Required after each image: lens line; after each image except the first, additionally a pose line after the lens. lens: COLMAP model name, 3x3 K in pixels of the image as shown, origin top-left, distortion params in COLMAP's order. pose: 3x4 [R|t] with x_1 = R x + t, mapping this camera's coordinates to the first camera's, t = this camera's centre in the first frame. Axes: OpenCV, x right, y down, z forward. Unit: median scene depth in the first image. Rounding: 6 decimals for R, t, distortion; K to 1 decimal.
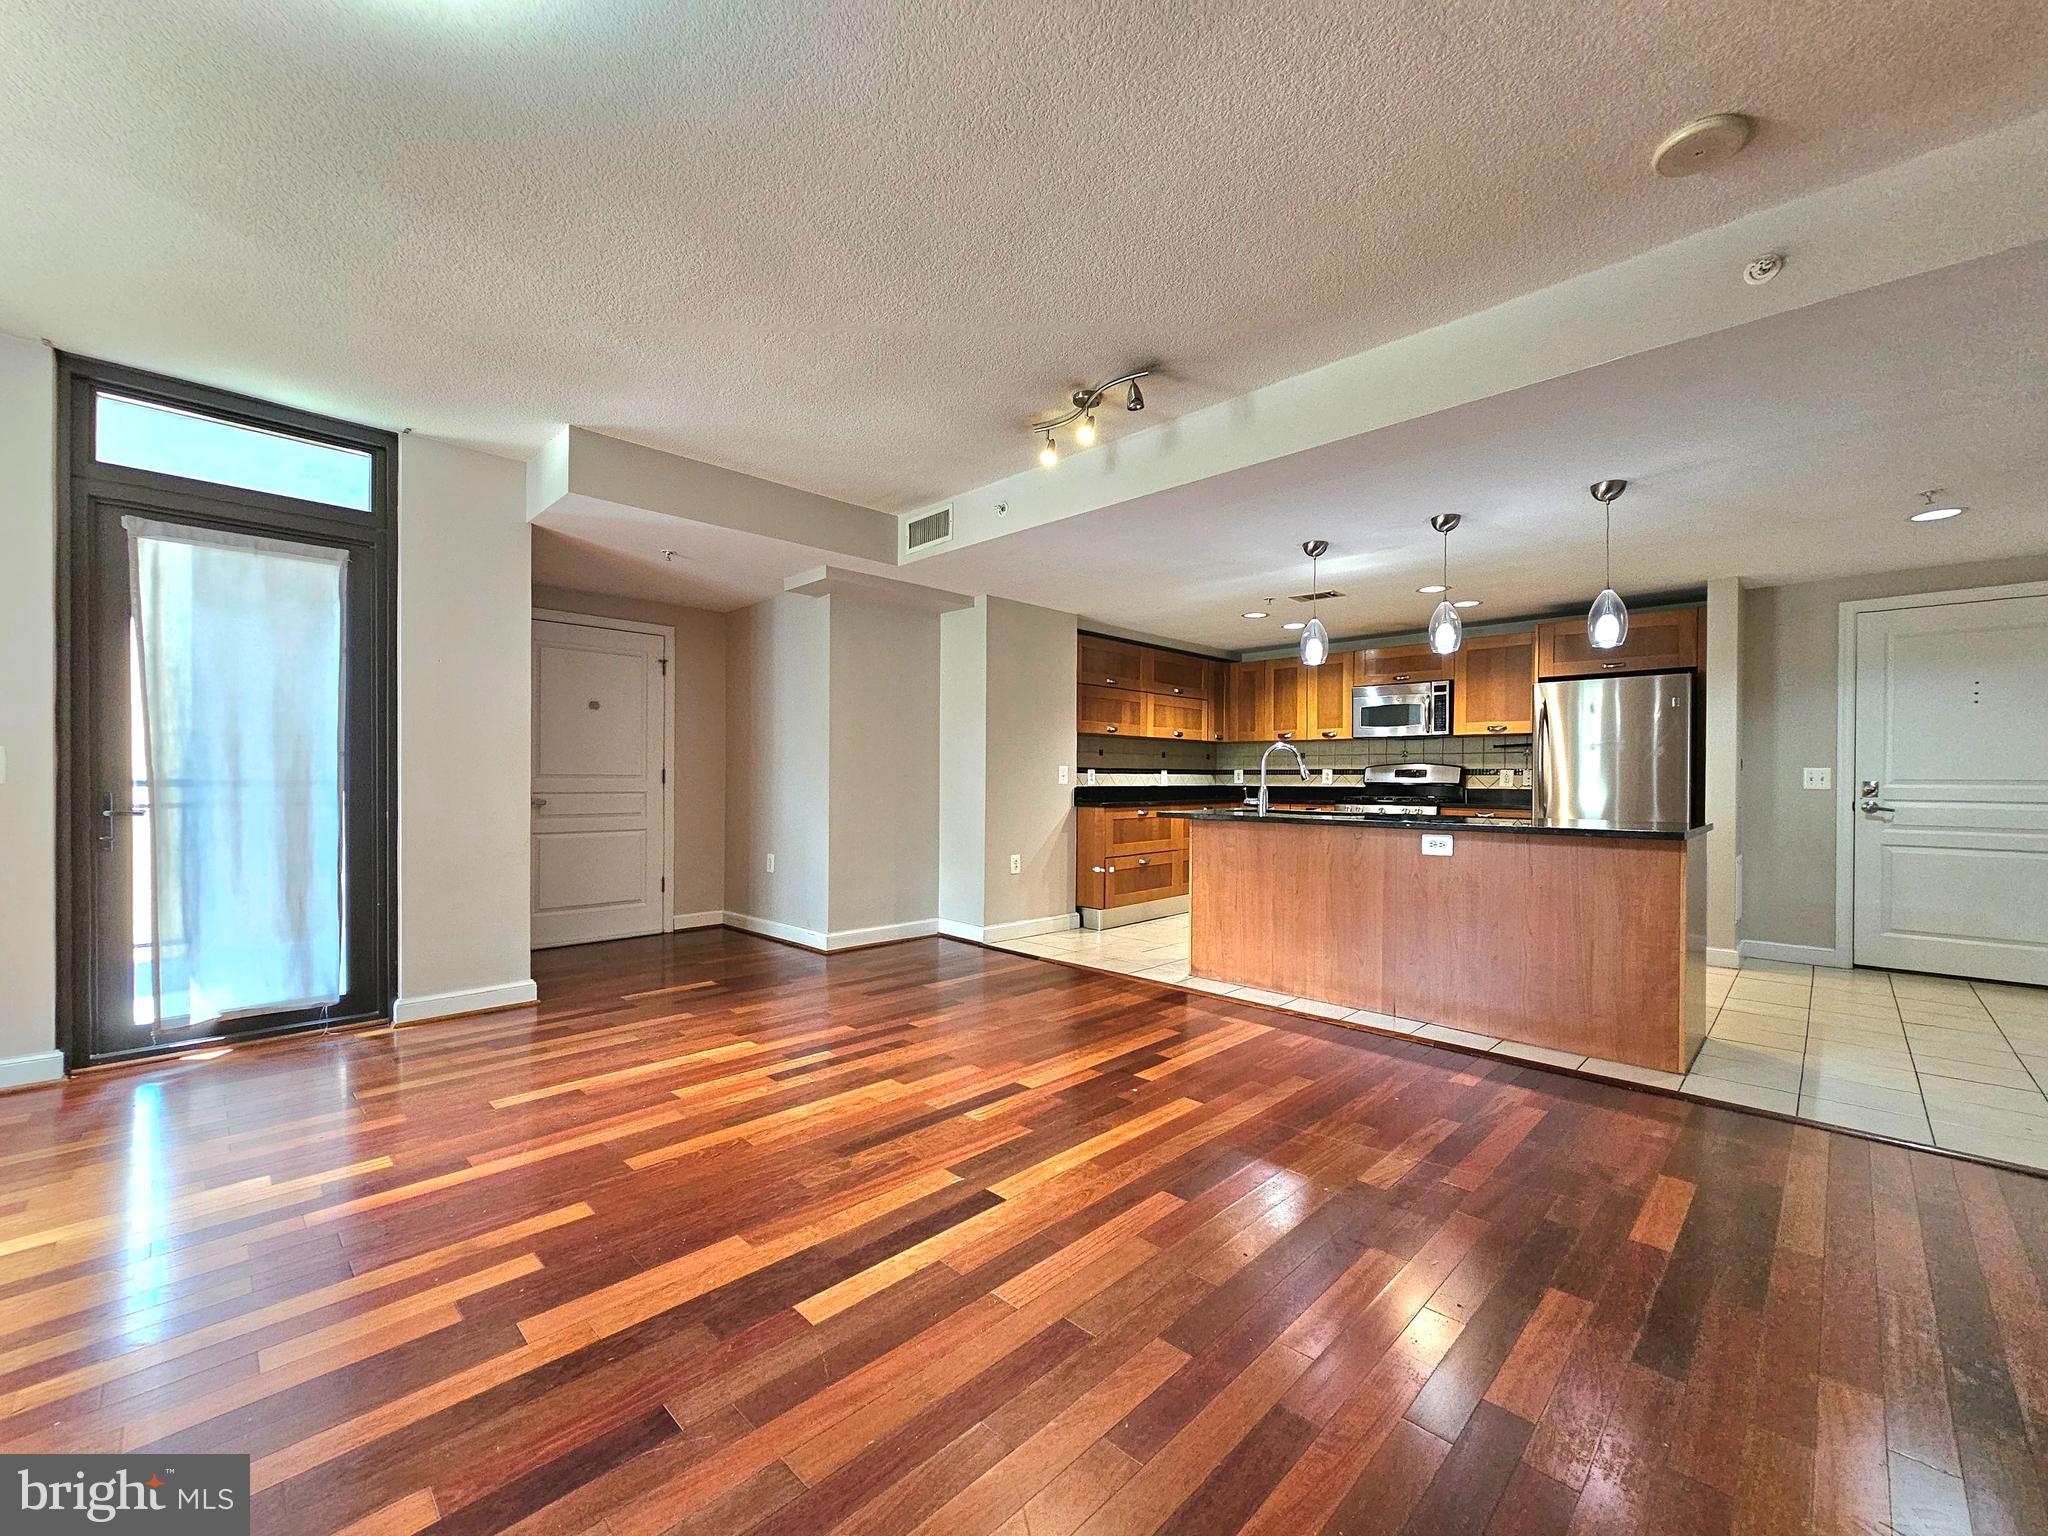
lens RADIAL K [[842.1, 0, 1025.7], [0, 842.1, 786.5], [0, 0, 1]] dist [-0.004025, 0.000323]
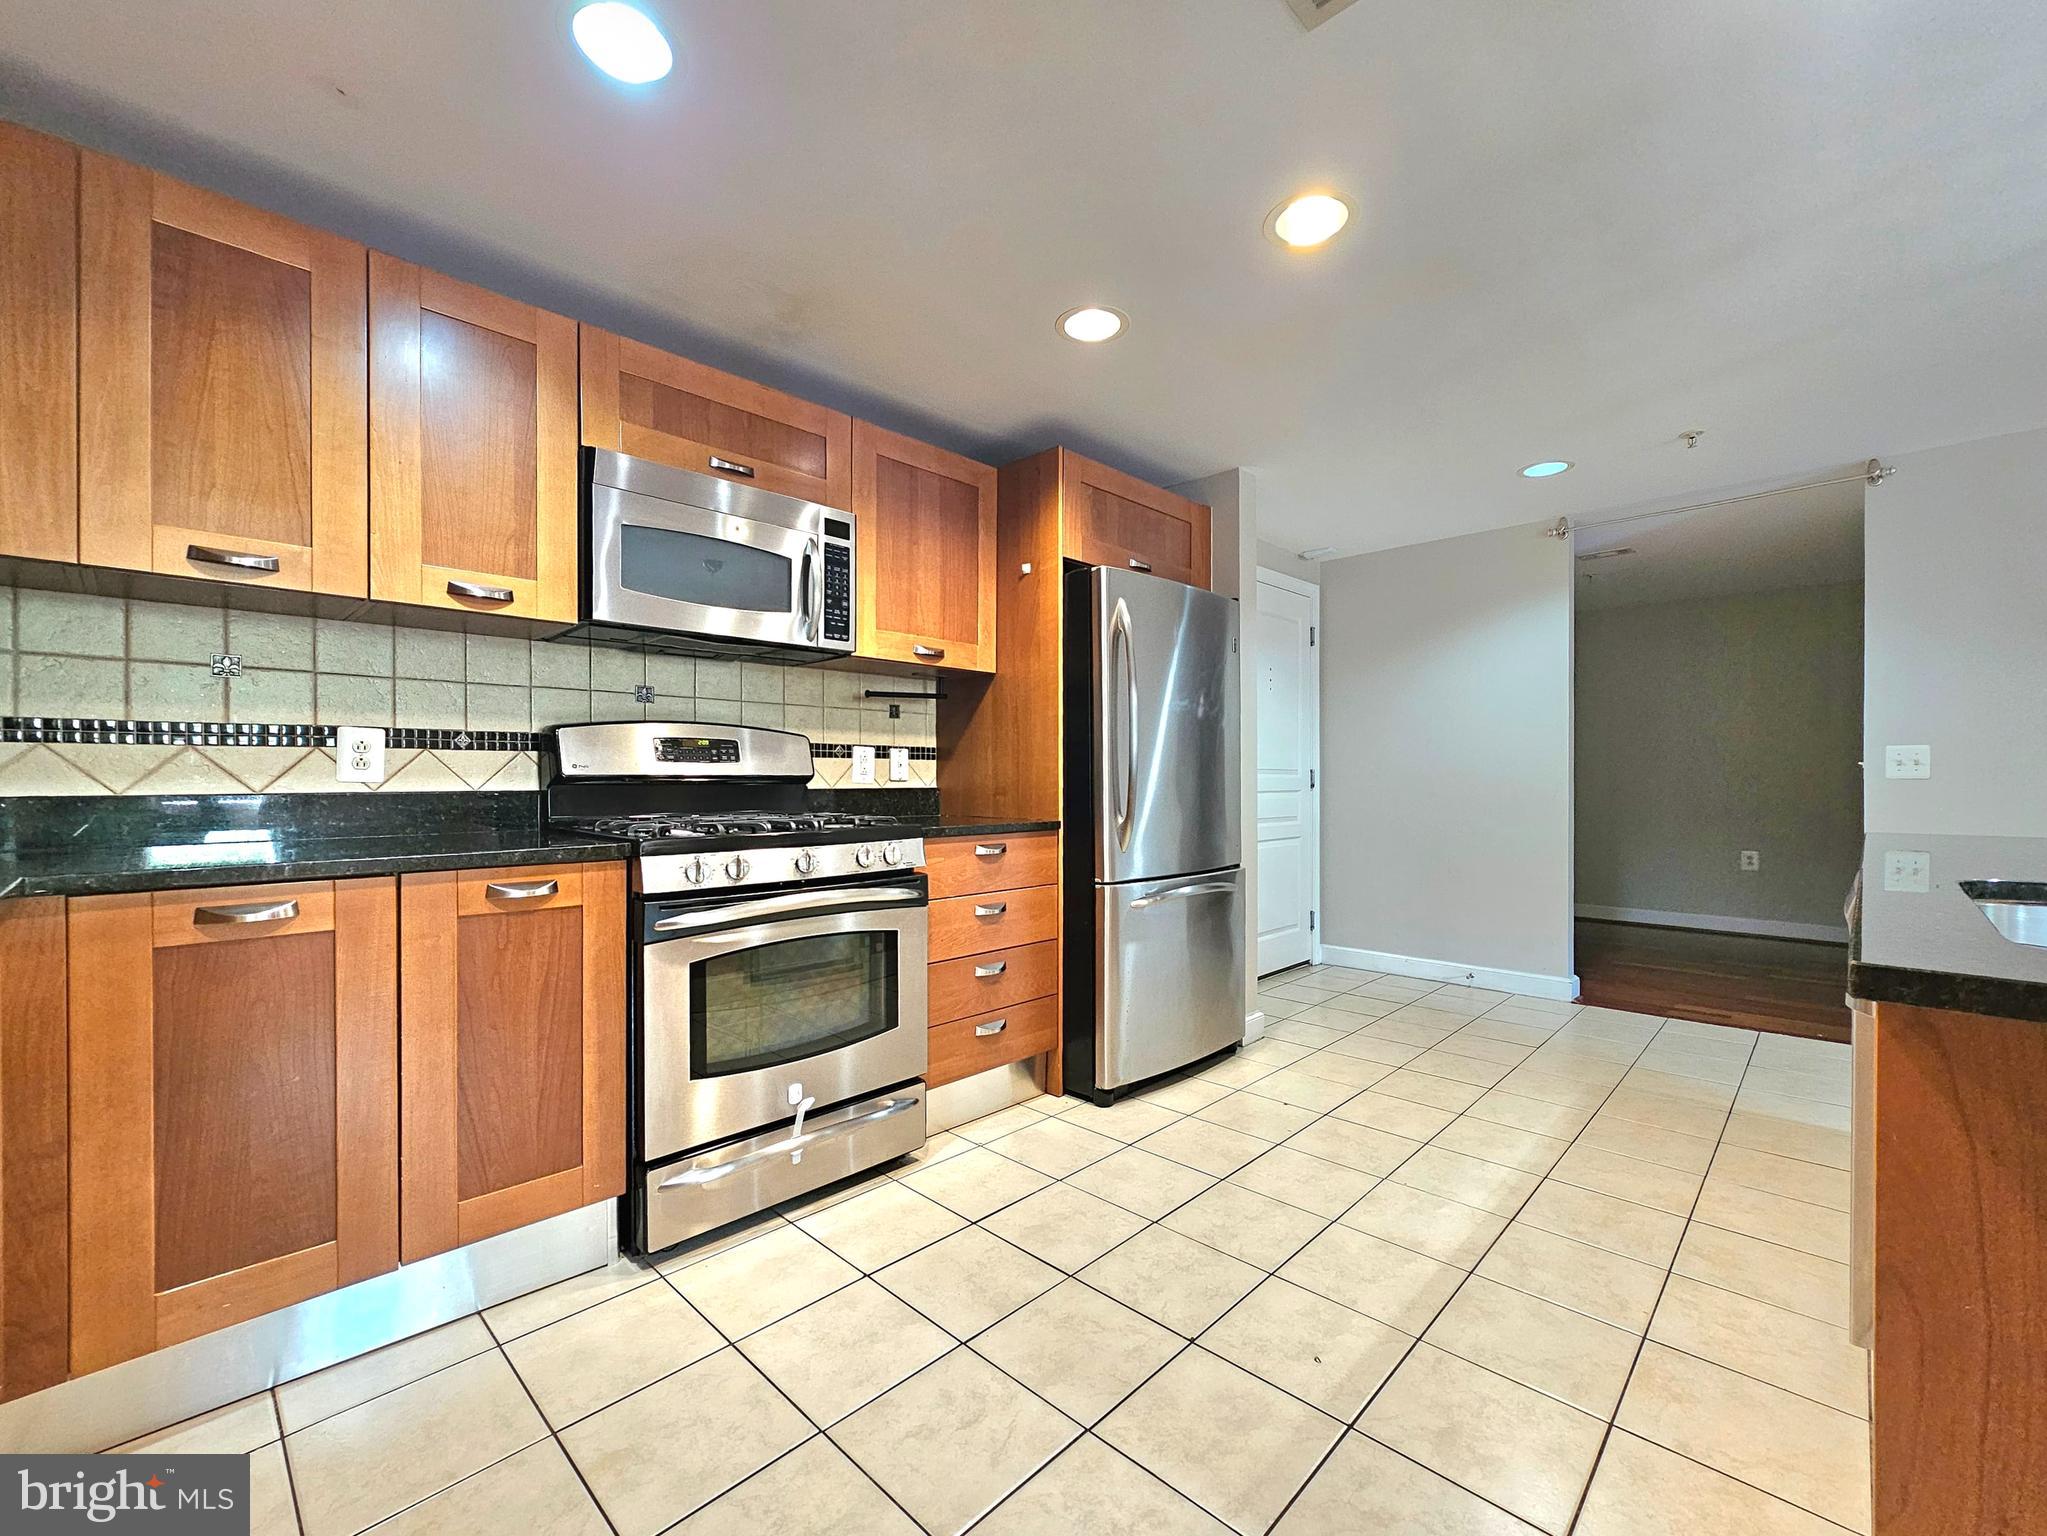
lens RADIAL K [[864.5, 0, 1030.5], [0, 864.5, 779.8], [0, 0, 1]] dist [0.001881, 0.000171]
pose [[-0.000491, -0.006093, 0.999981, 0.132897], [0.010802, 0.999923, 0.006098, -0.004966], [-0.999942, 0.010805, -0.000425, 1.241263]]
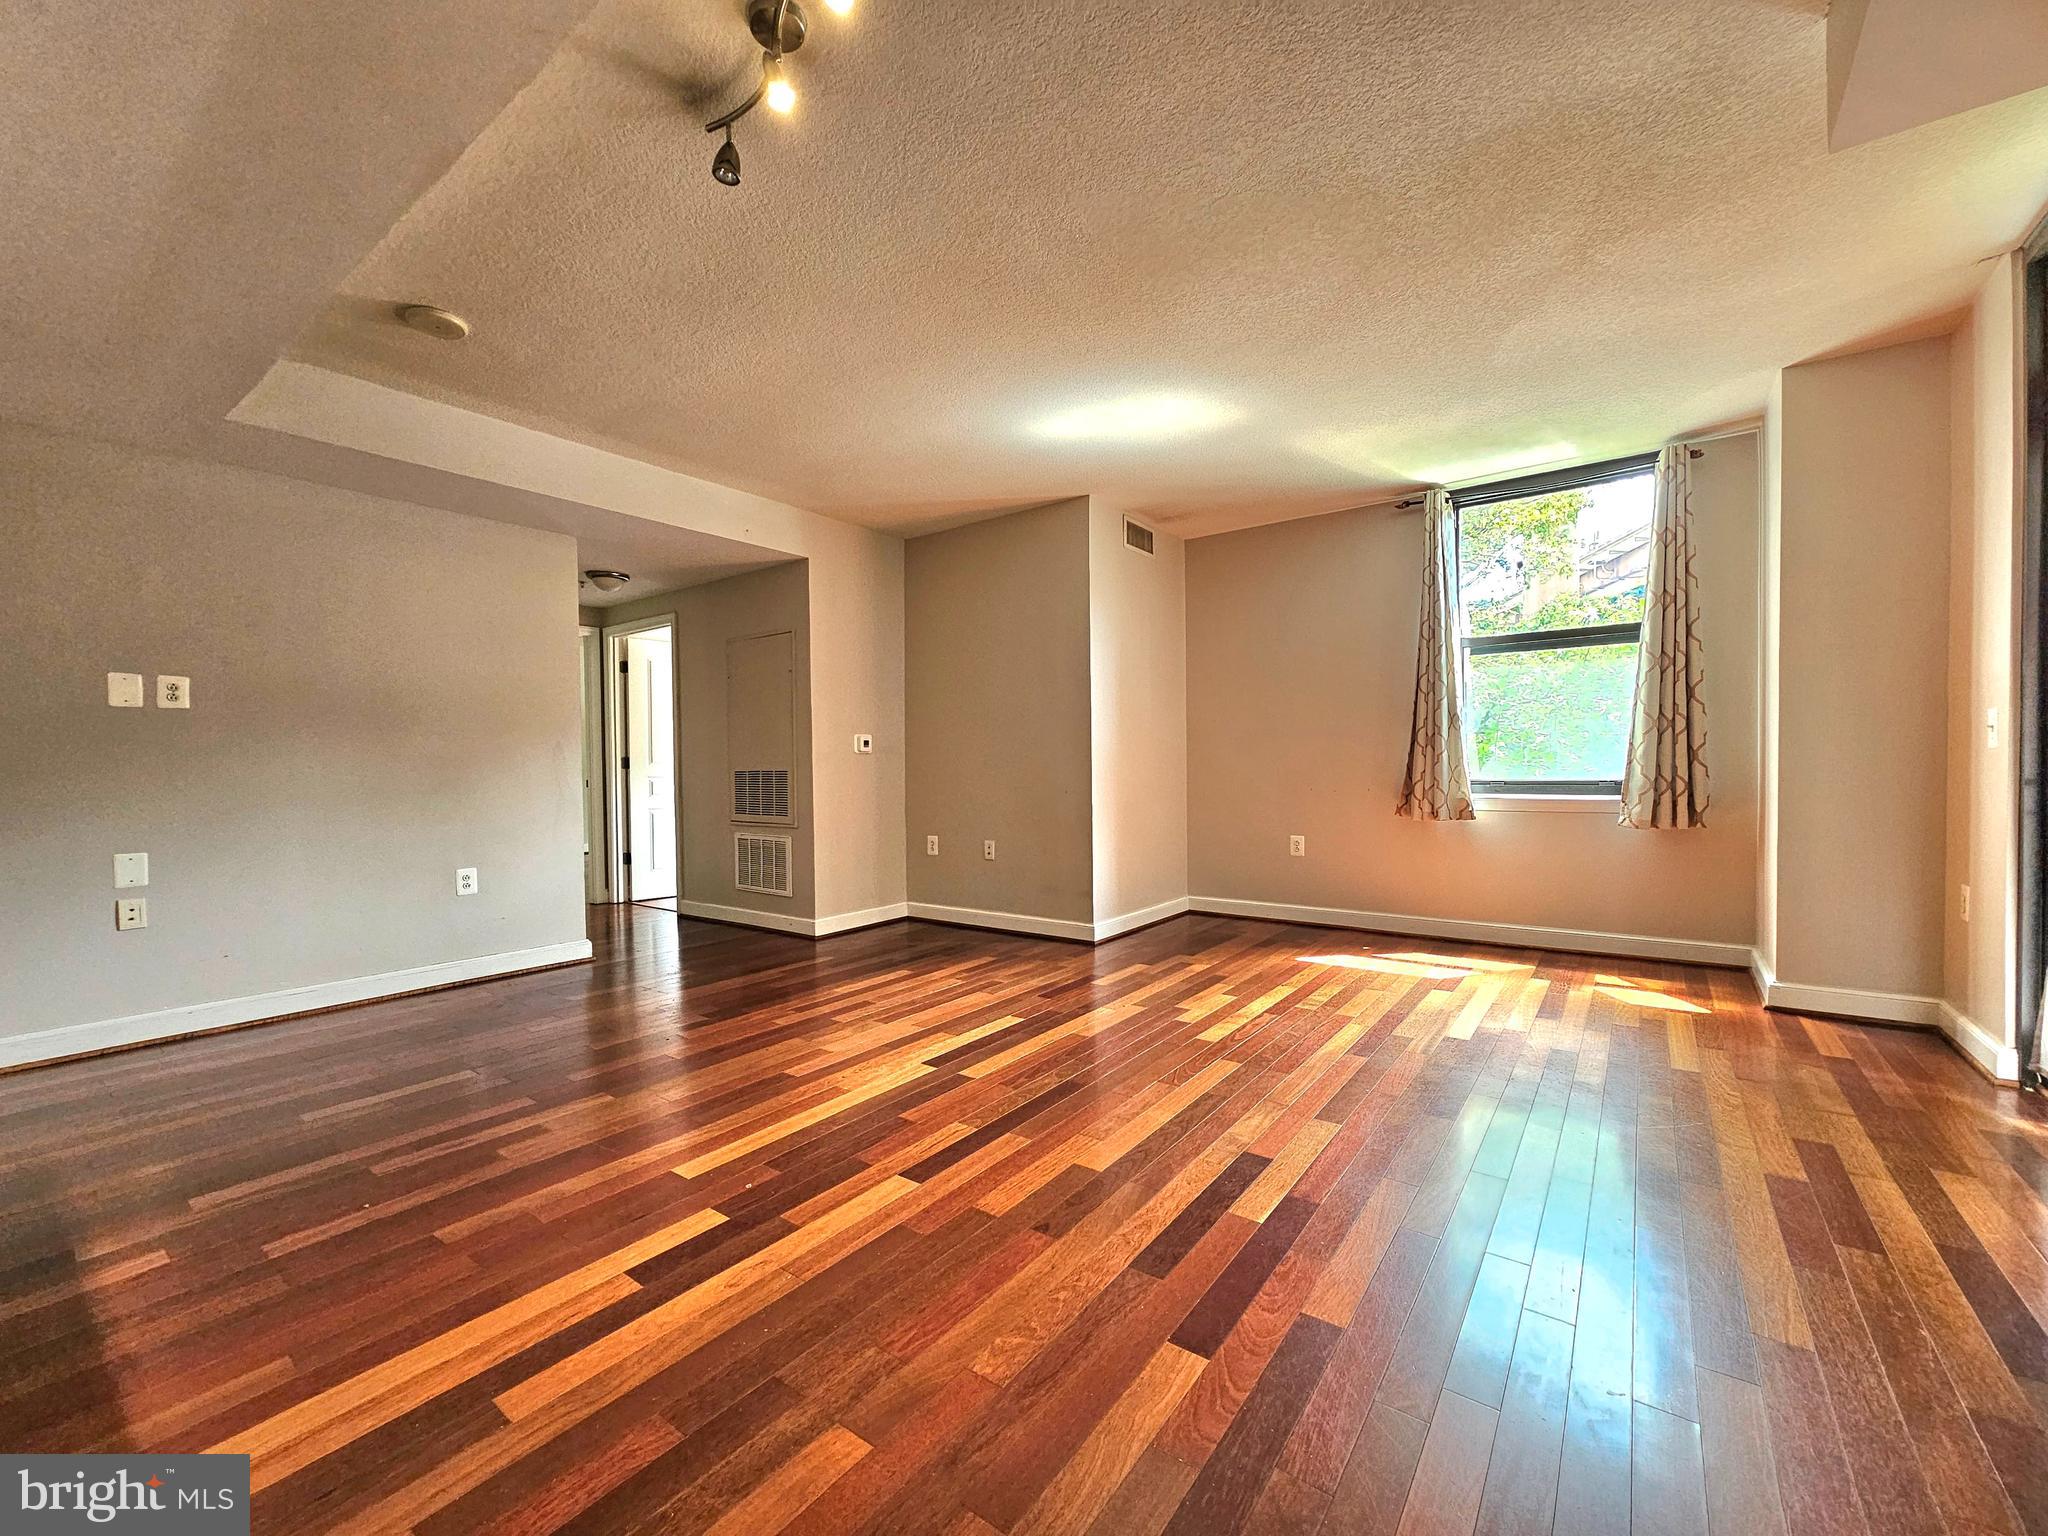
lens RADIAL K [[829.6, 0, 1026.0], [0, 829.6, 782.9], [0, 0, 1]] dist [-0.002245, 0.000512]
pose [[-0.990065, 0.008778, -0.140339, -0.003615], [0.004755, 0.999569, 0.028978, 0.002504], [0.140533, 0.028022, -0.989679, 1.081294]]
